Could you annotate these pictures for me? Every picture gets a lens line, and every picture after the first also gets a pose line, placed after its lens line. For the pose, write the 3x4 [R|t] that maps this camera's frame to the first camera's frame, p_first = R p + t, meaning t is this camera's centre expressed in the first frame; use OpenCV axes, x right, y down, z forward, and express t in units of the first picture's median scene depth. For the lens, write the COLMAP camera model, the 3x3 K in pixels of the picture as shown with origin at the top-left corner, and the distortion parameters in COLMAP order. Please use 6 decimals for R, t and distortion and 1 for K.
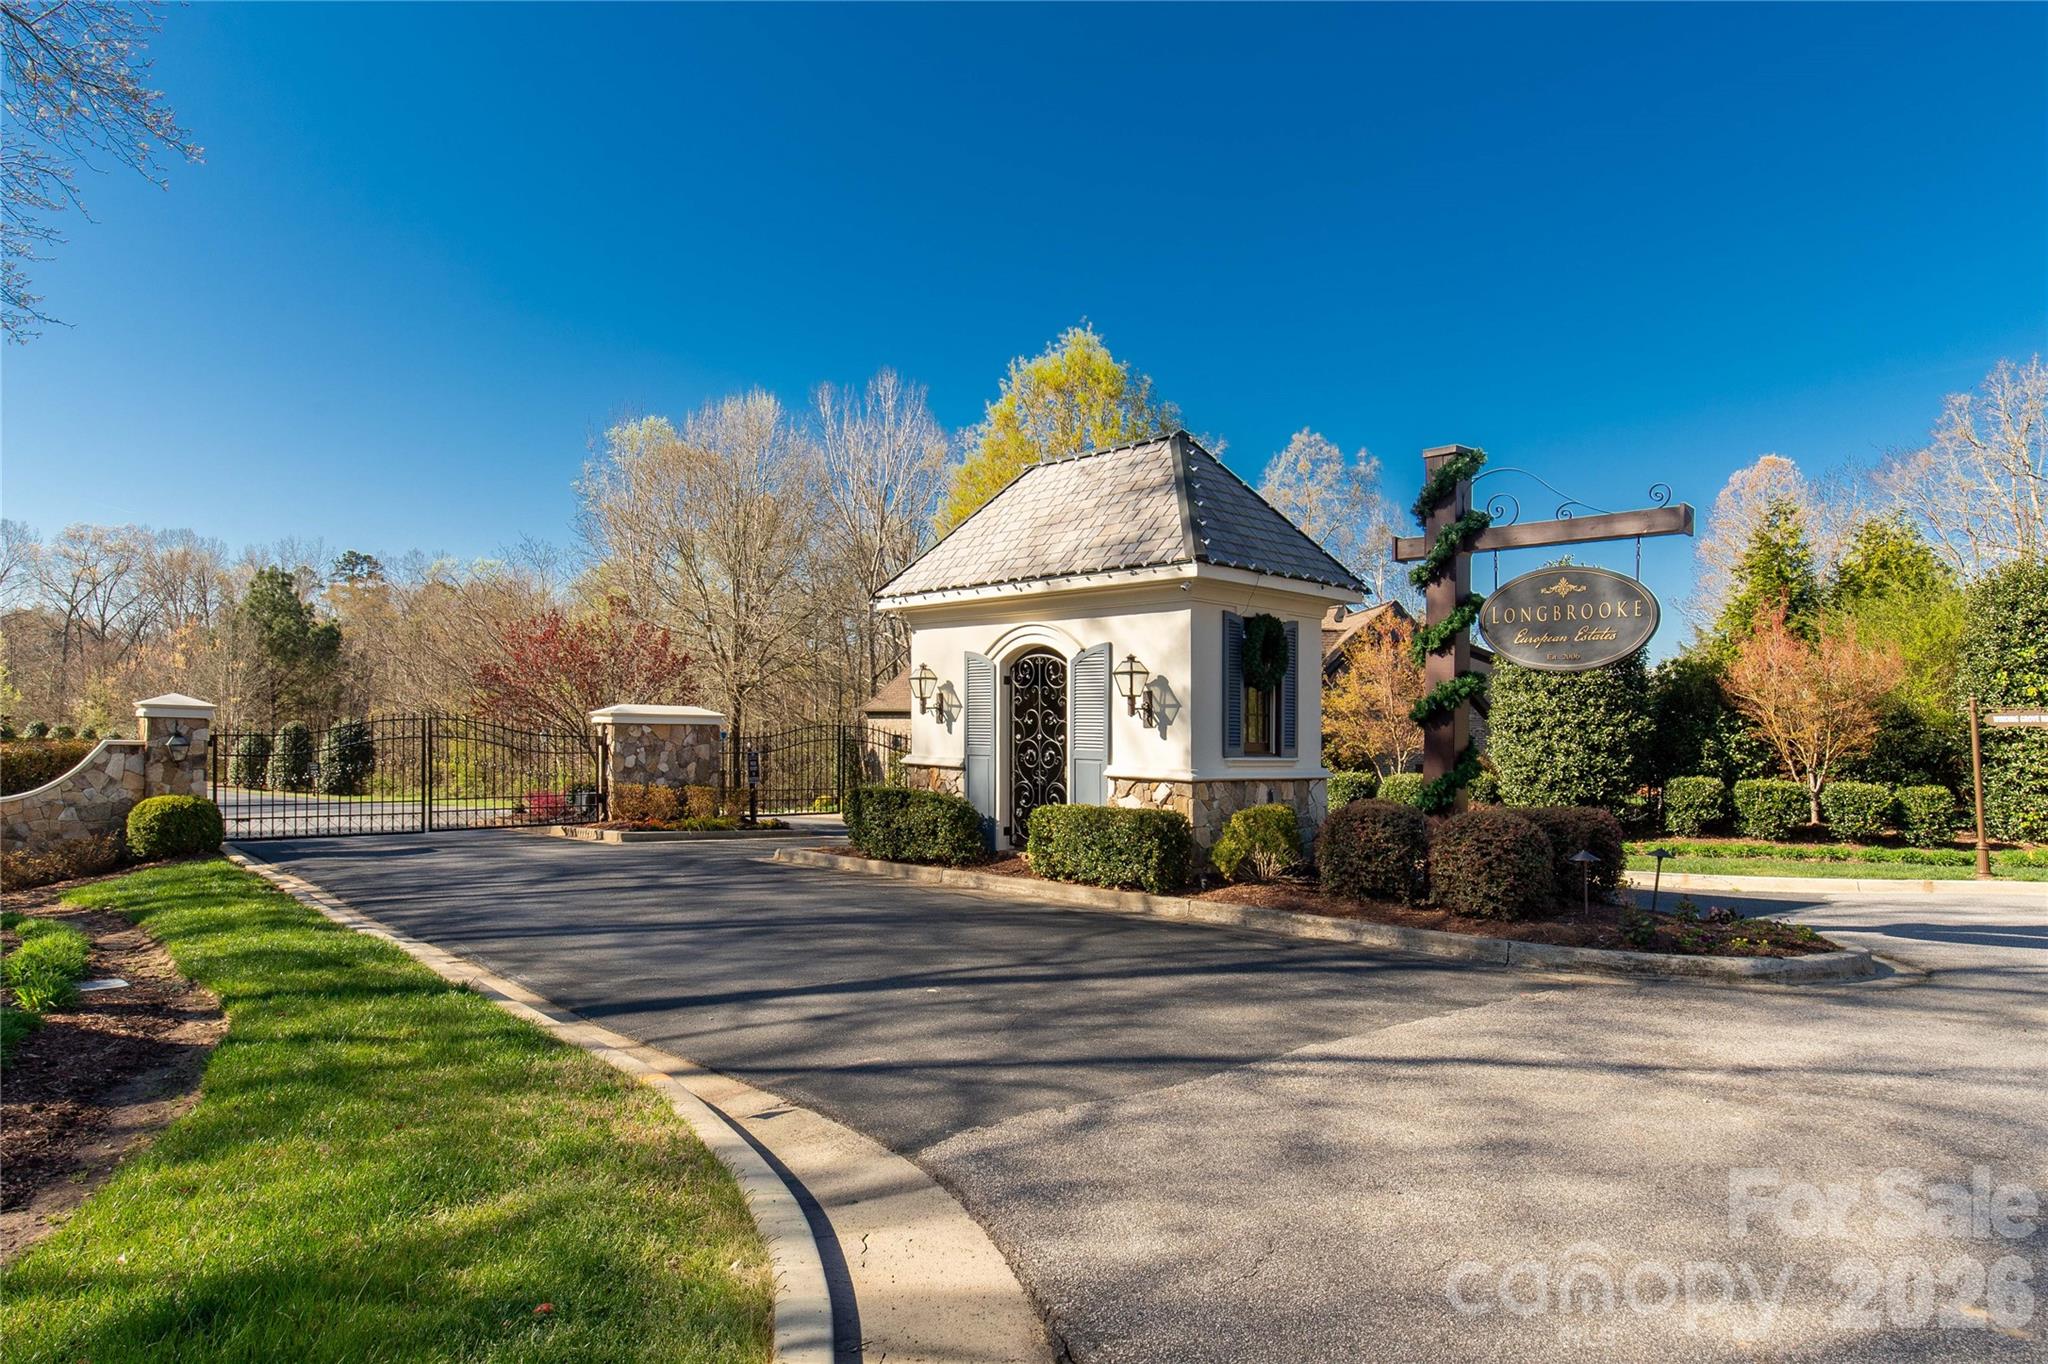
lens RADIAL K [[957.8, 0, 918.1], [0, 957.8, 758.8], [0, 0, 1]] dist [0.001442, 0.000060]
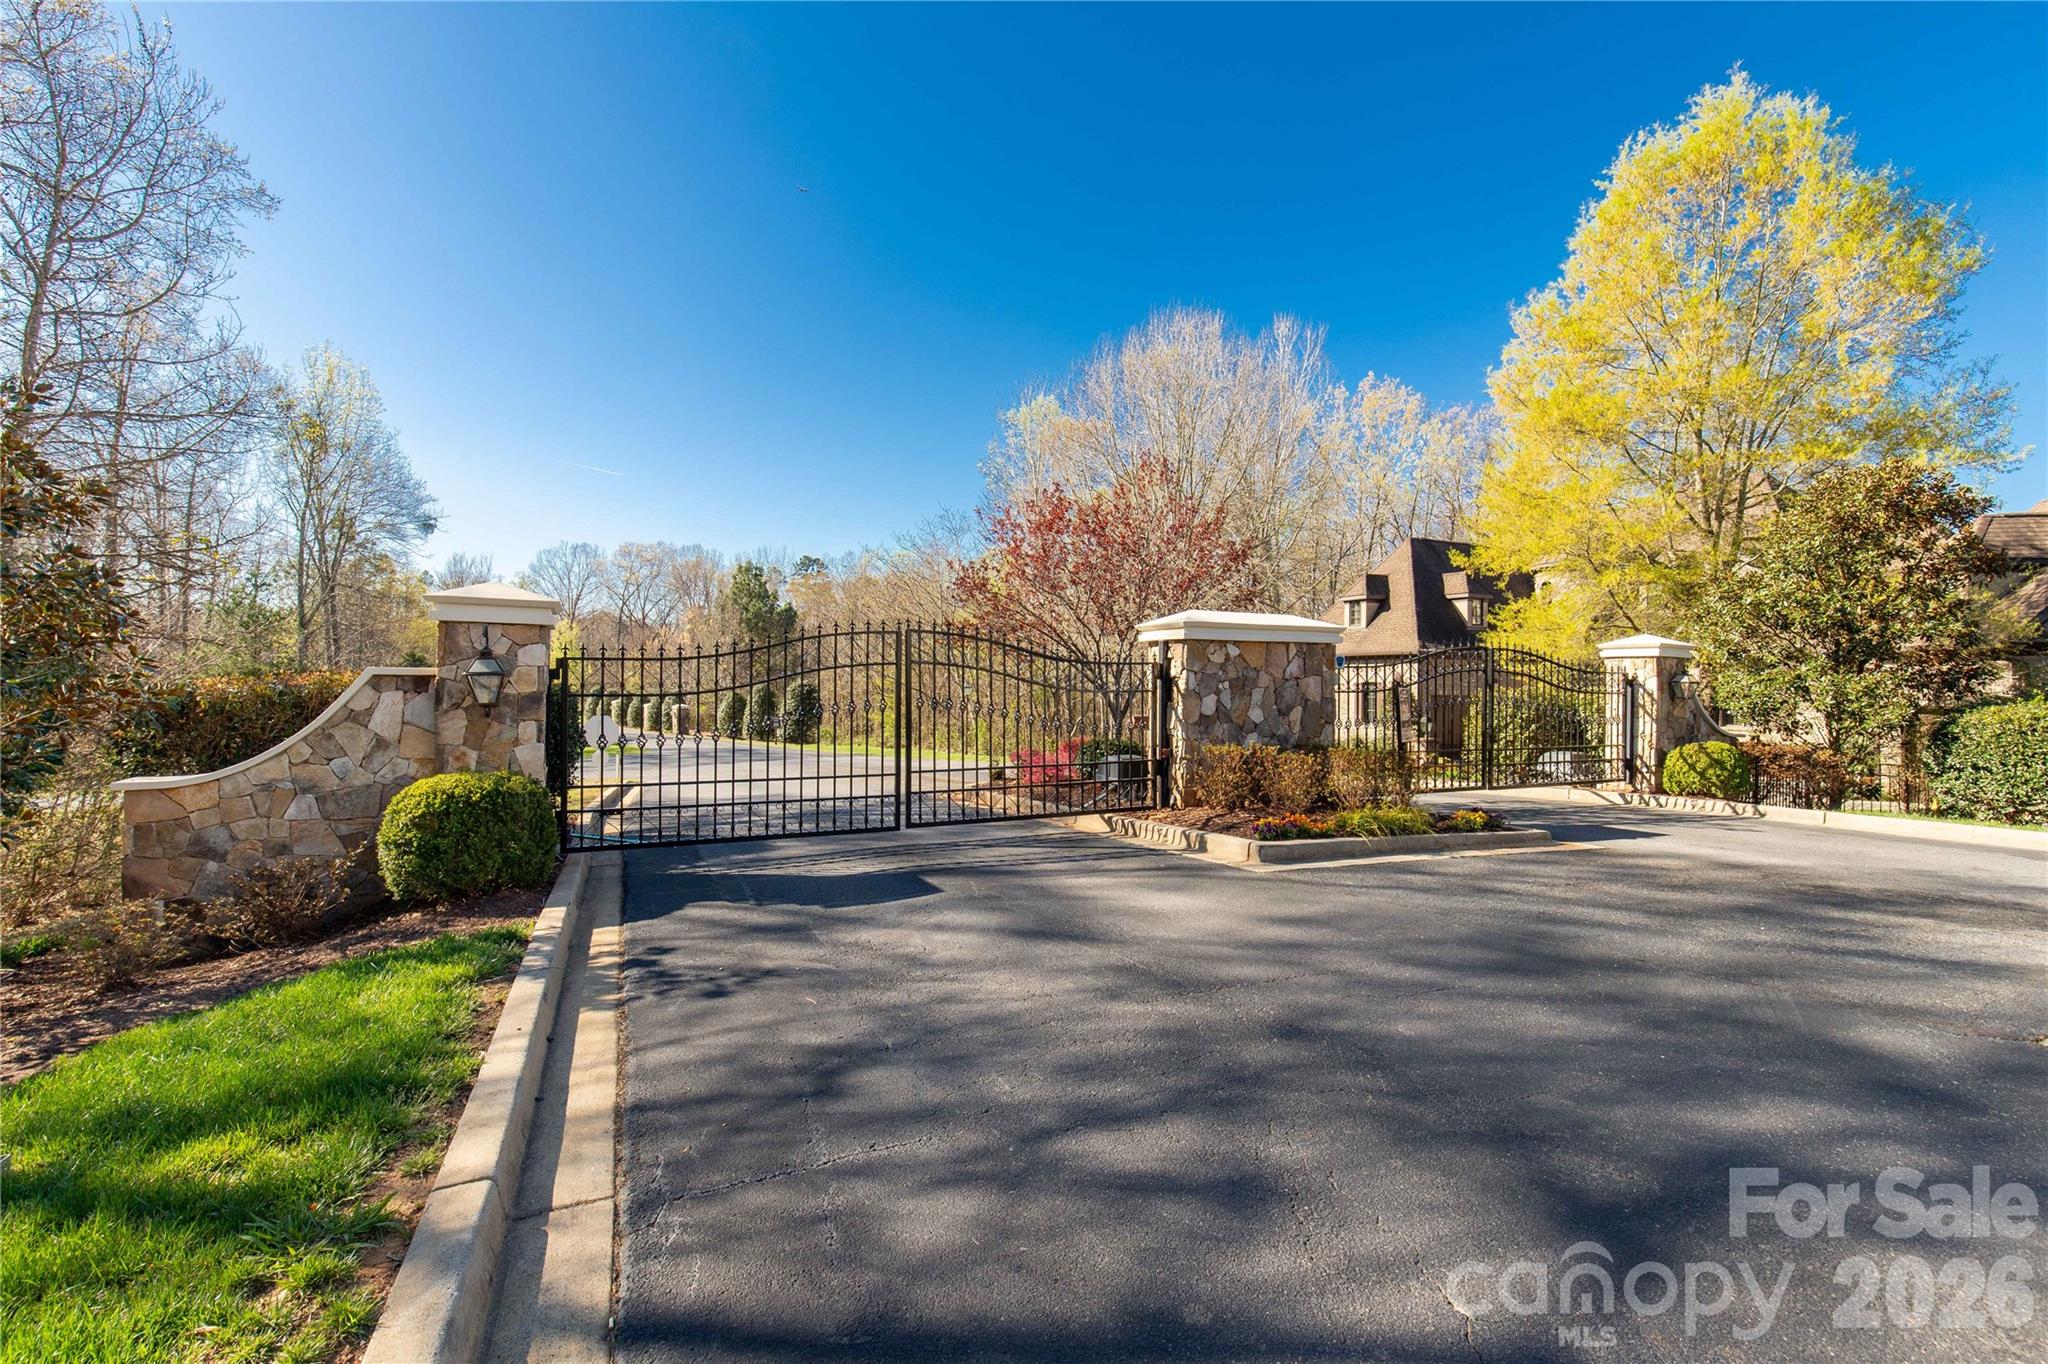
lens RADIAL K [[936.7, 0, 1024.0], [0, 936.7, 682.0], [0, 0, 1]] dist [0.015047, -0.000001]
pose [[0.954361, -0.015344, -0.298262, -0.279666], [0.006785, 0.999536, -0.029710, 0.005769], [0.298579, 0.026331, 0.954022, 0.491878]]
